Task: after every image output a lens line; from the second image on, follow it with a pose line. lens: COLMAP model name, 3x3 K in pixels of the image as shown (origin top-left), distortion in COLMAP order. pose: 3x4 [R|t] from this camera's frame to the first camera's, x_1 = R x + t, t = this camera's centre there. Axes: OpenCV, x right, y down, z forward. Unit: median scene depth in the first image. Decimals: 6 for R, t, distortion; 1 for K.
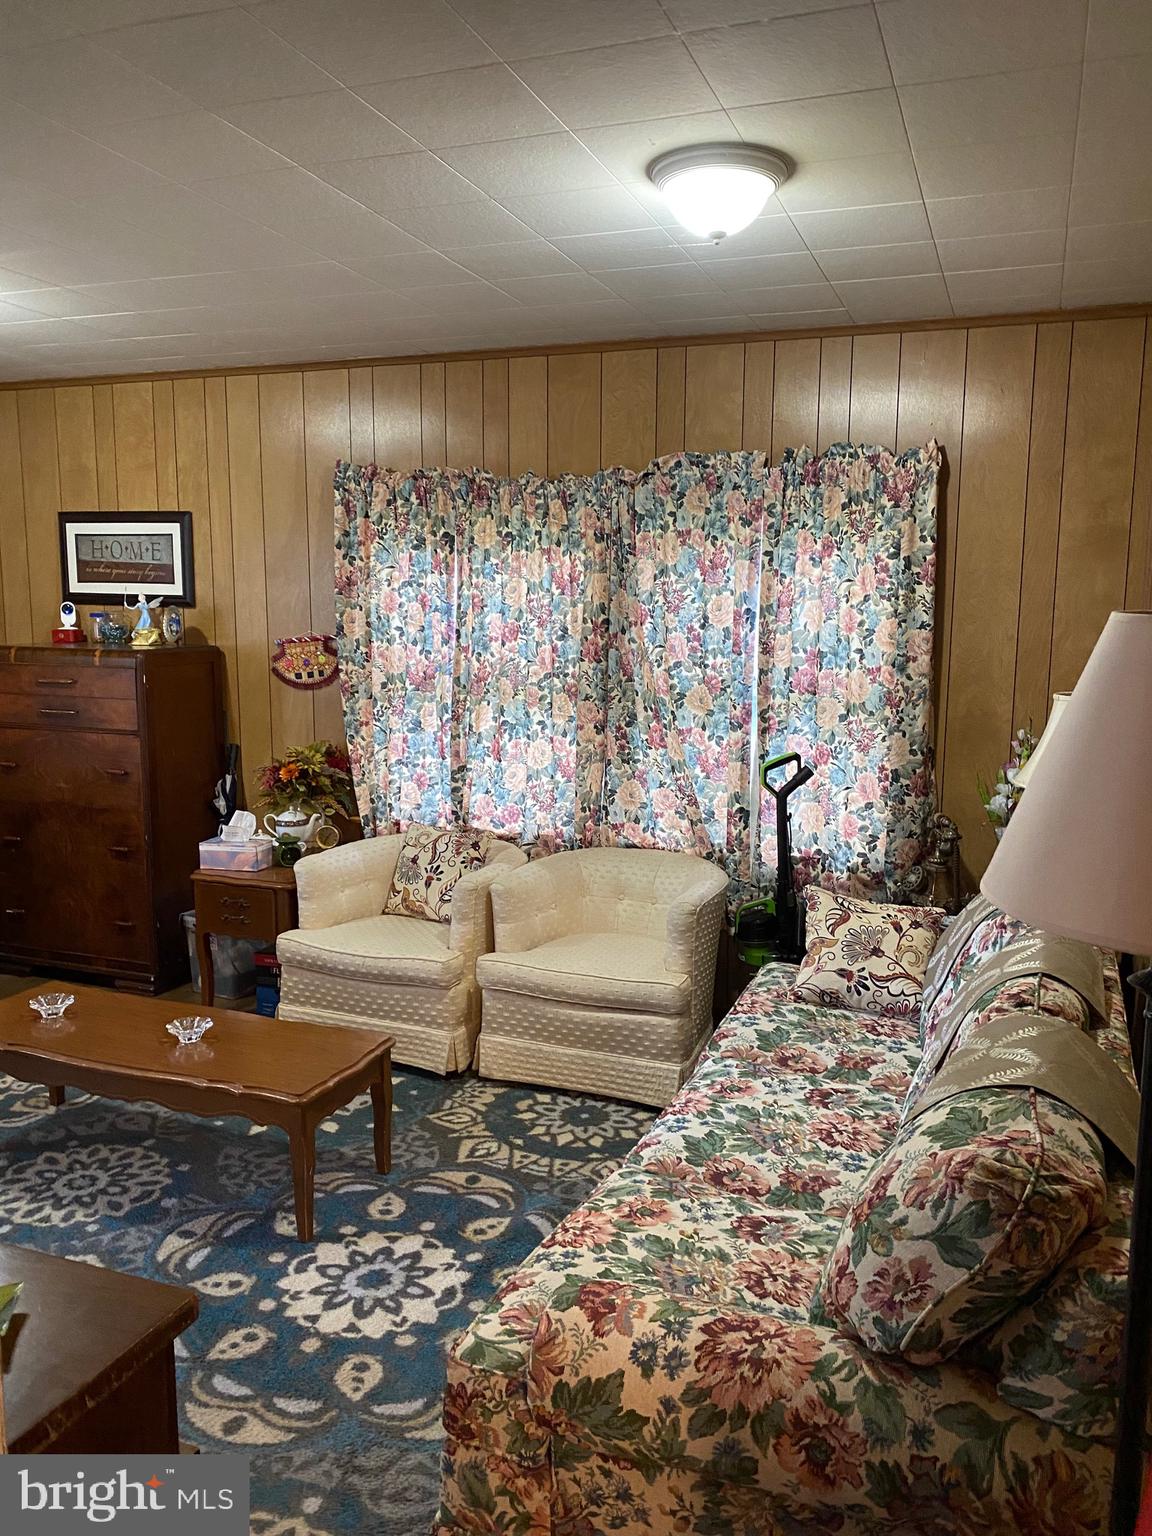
lens RADIAL K [[1176.2, 0, 576.0], [0, 1176.2, 768.0], [0, 0, 1]] dist [0.026296, 0.007188]
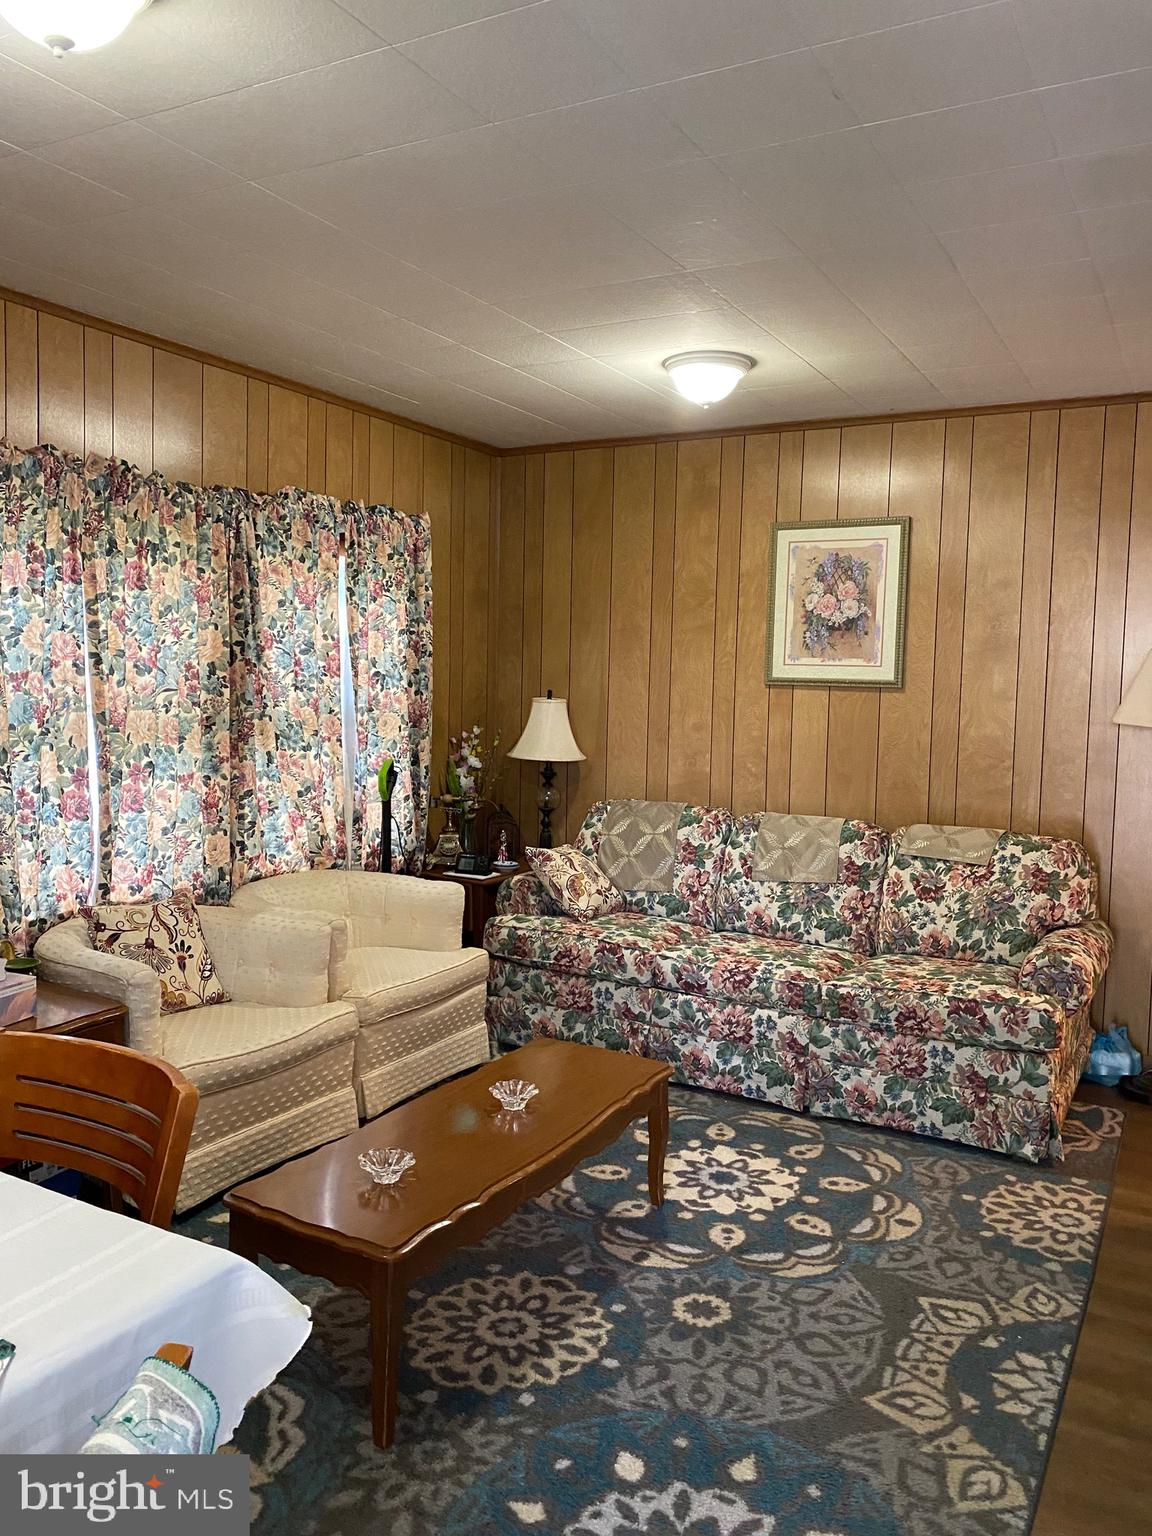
lens RADIAL K [[1176.2, 0, 576.0], [0, 1176.2, 768.0], [0, 0, 1]] dist [0.026296, 0.007188]
pose [[0.147634, -0.081280, 0.985697, -1.278107], [0.138335, 0.988518, 0.060793, -0.069753], [-0.979320, 0.127382, 0.157183, 0.861278]]
